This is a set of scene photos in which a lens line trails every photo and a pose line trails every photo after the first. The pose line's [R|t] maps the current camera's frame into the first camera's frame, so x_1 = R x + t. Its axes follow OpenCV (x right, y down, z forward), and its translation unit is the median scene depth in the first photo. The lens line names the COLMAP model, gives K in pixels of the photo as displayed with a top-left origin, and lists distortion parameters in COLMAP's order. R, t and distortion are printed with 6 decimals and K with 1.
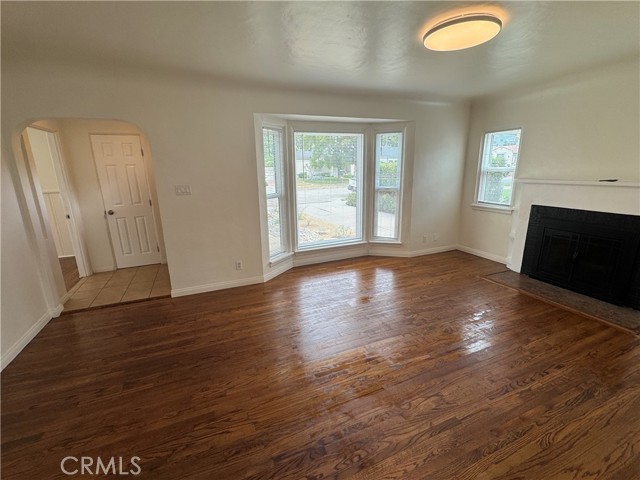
lens RADIAL K [[288.6, 0, 317.4], [0, 288.6, 239.3], [0, 0, 1]] dist [0.004303, 0.000246]
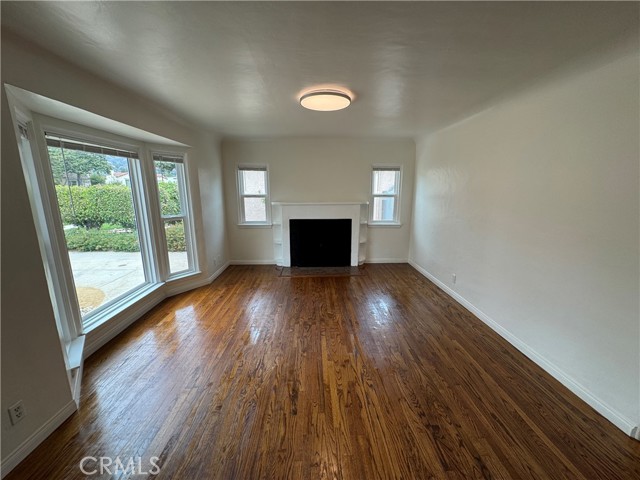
lens RADIAL K [[252.9, 0, 318.0], [0, 252.9, 239.5], [0, 0, 1]] dist [-0.003748, -0.000186]
pose [[0.362075, -0.170880, 0.916352, -0.405302], [0.224791, 0.970047, 0.092072, -0.103421], [-0.904638, 0.172651, 0.389642, 0.359826]]
